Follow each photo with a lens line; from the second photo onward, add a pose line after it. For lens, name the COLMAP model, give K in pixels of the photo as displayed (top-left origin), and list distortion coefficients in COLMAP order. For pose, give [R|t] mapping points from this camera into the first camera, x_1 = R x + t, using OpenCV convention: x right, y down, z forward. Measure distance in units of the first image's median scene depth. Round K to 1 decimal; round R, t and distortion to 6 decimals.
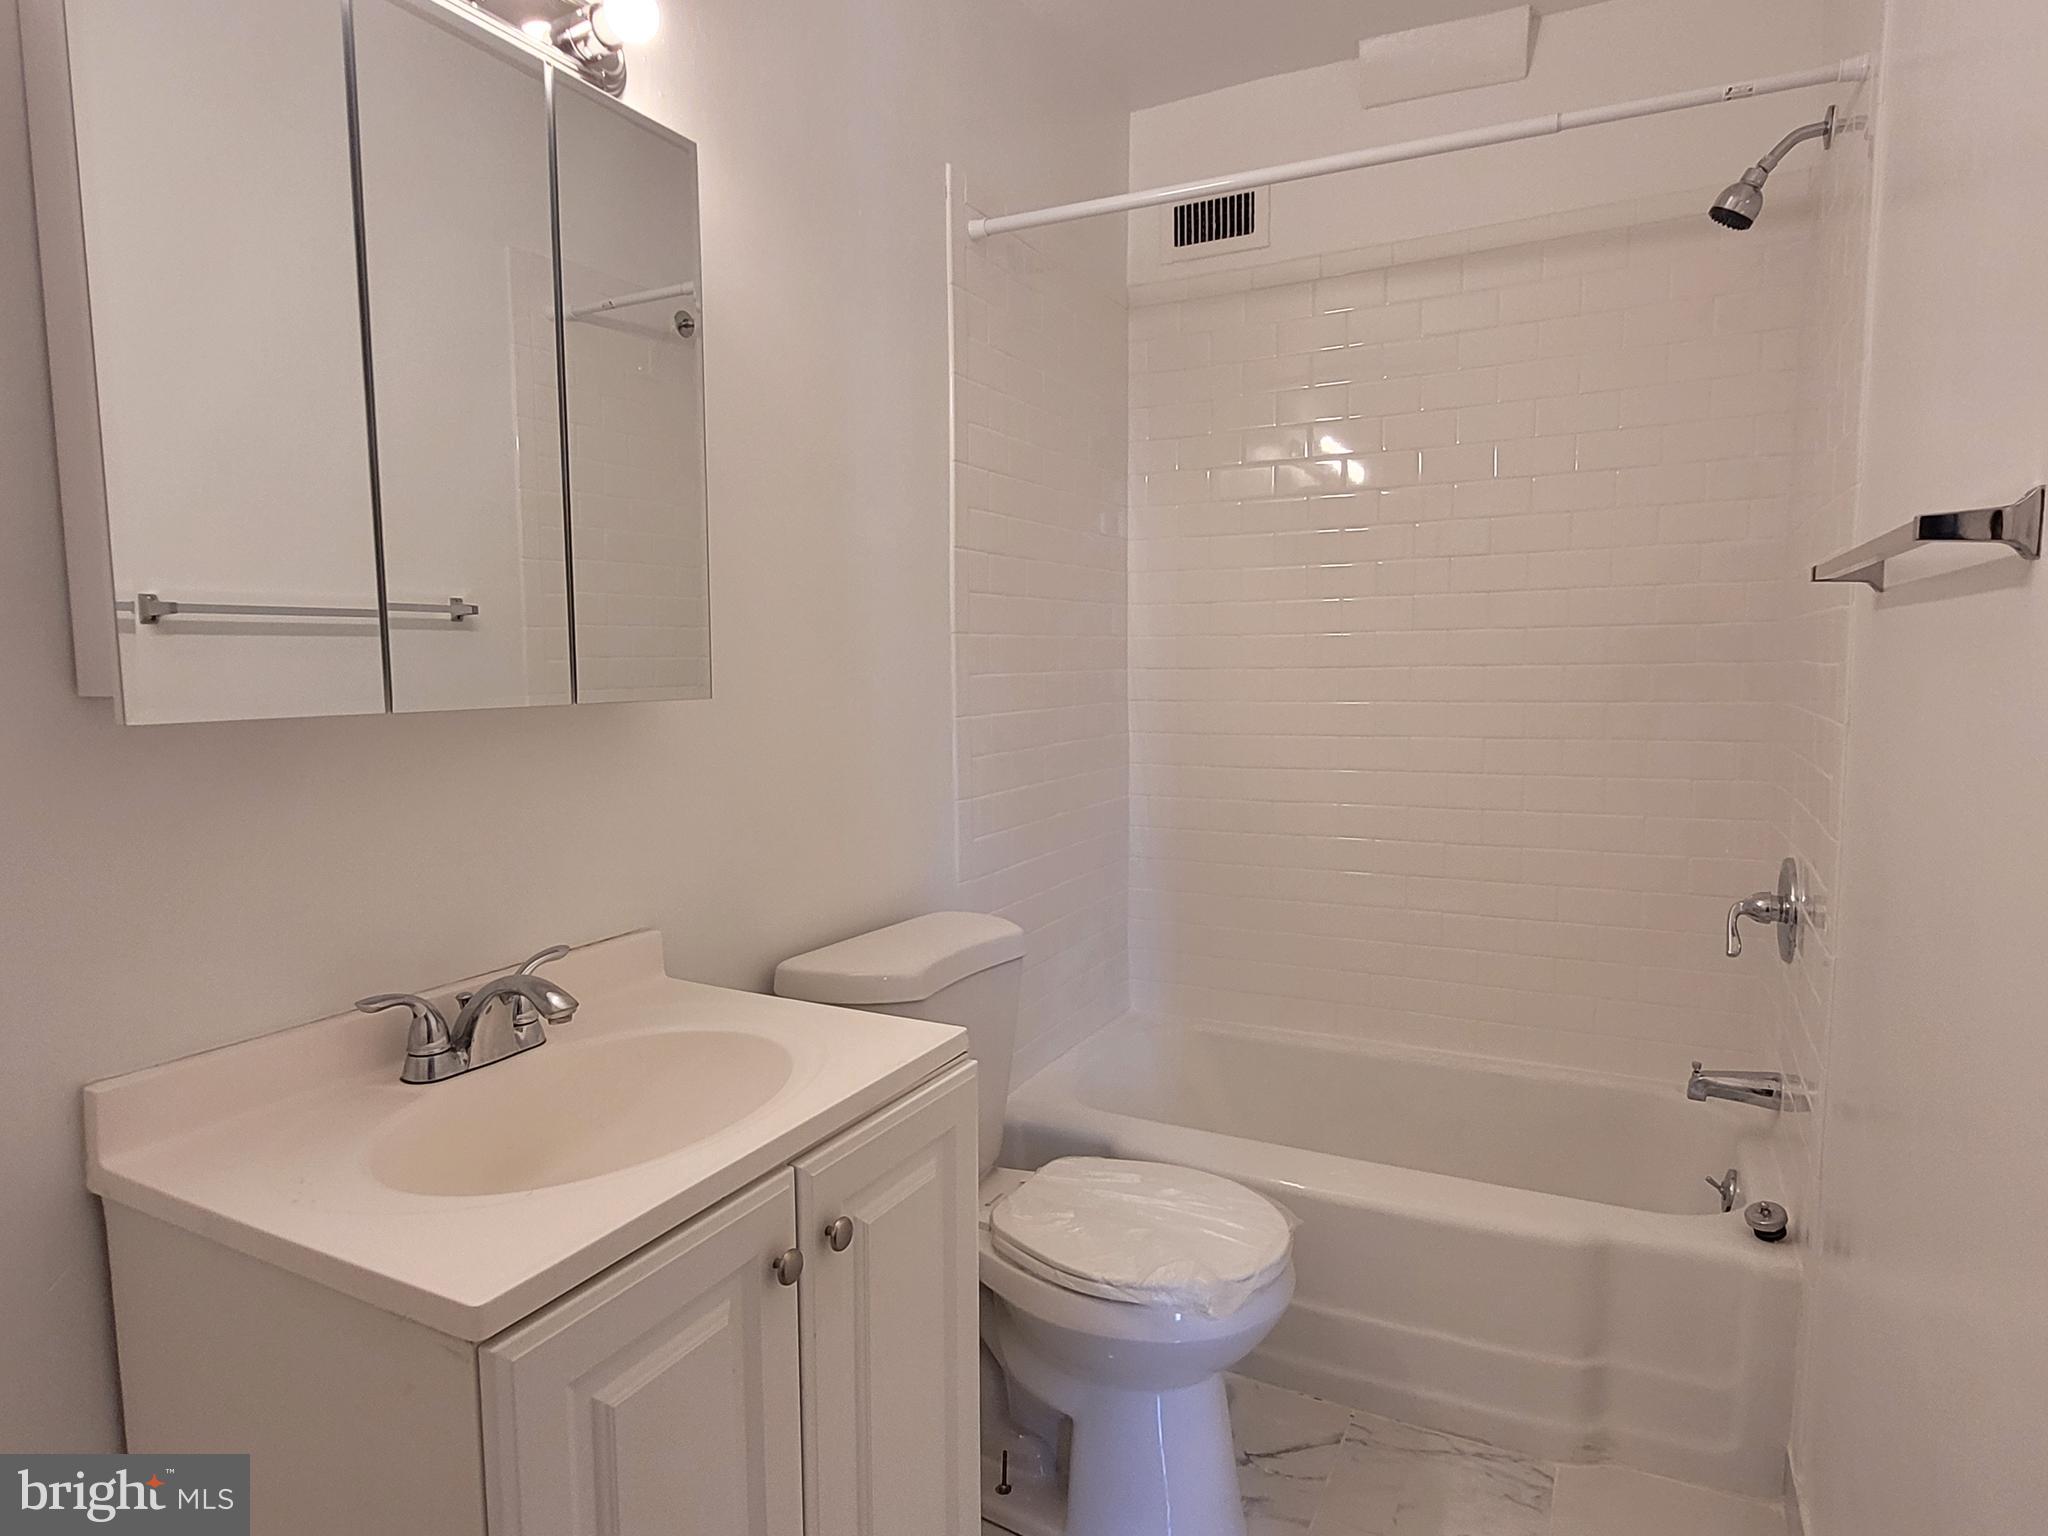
lens RADIAL K [[1256.5, 0, 1007.6], [0, 1256.5, 795.7], [0, 0, 1]] dist [0.004232, -0.002444]
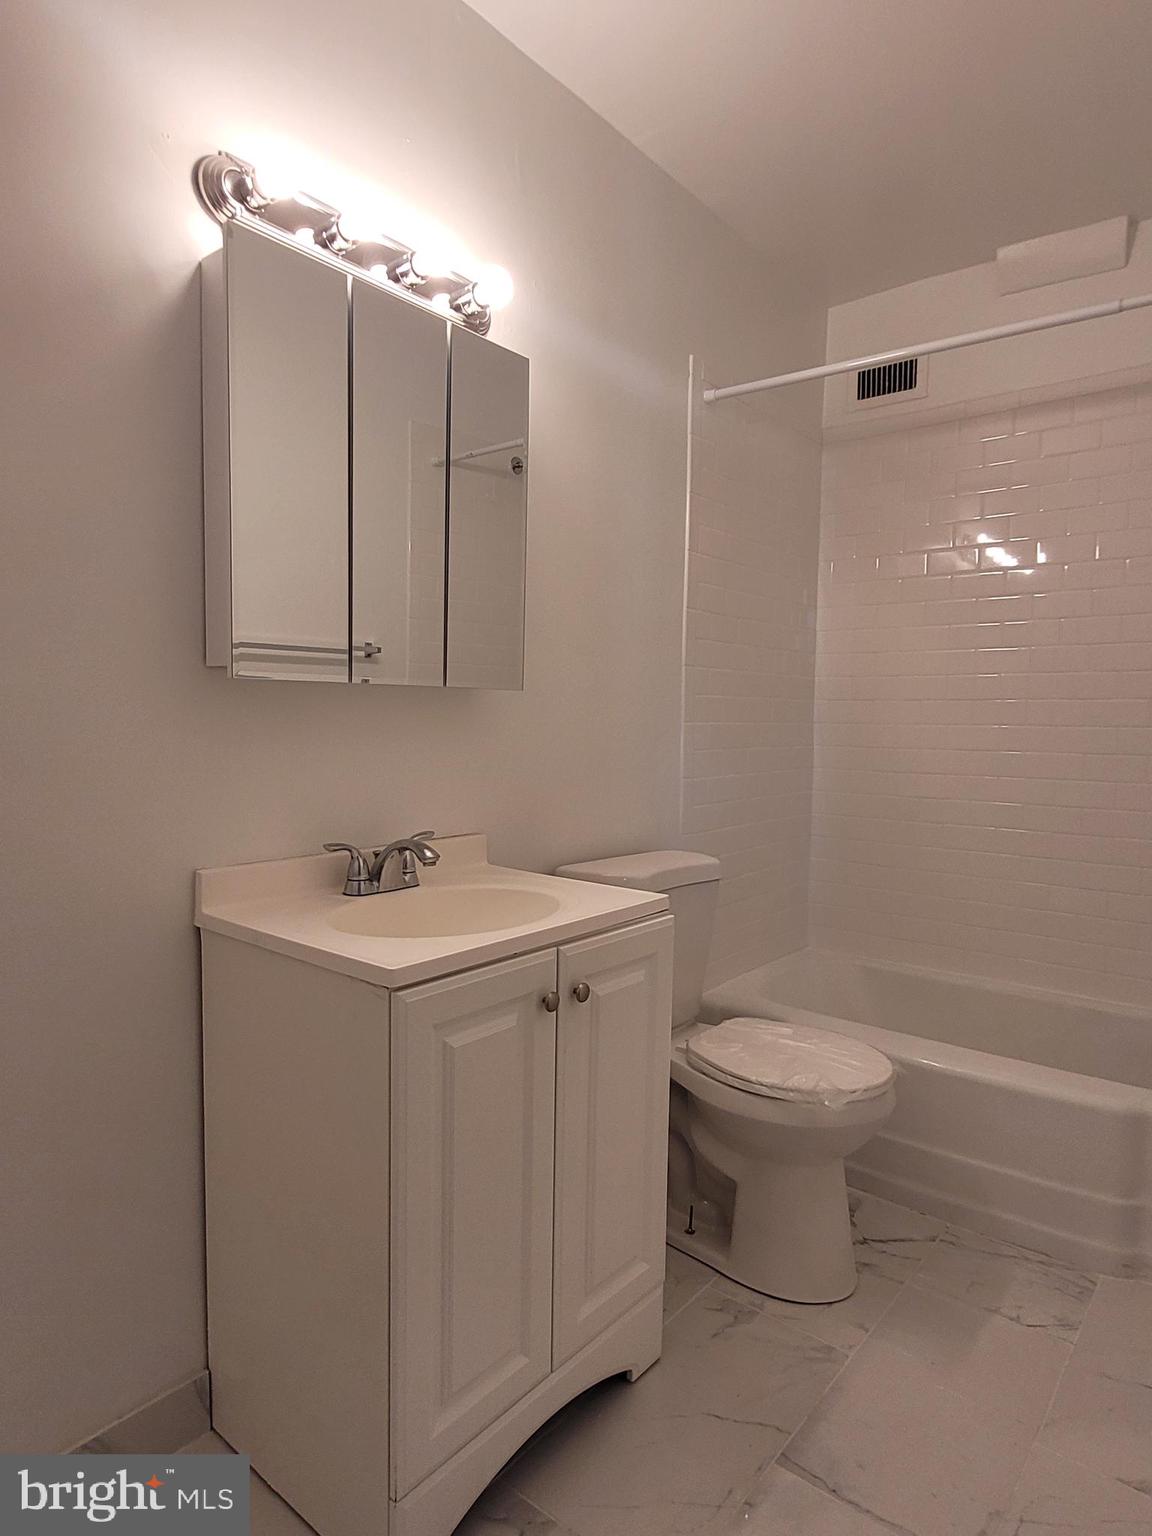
lens RADIAL K [[942.4, 0, 547.1], [0, 942.4, 789.8], [0, 0, 1]] dist [0.004232, -0.002444]
pose [[0.978416, 0.039469, -0.202843, 0.034741], [-0.044091, 0.998860, -0.018315, 0.049922], [0.201888, 0.026863, 0.979040, -0.135487]]
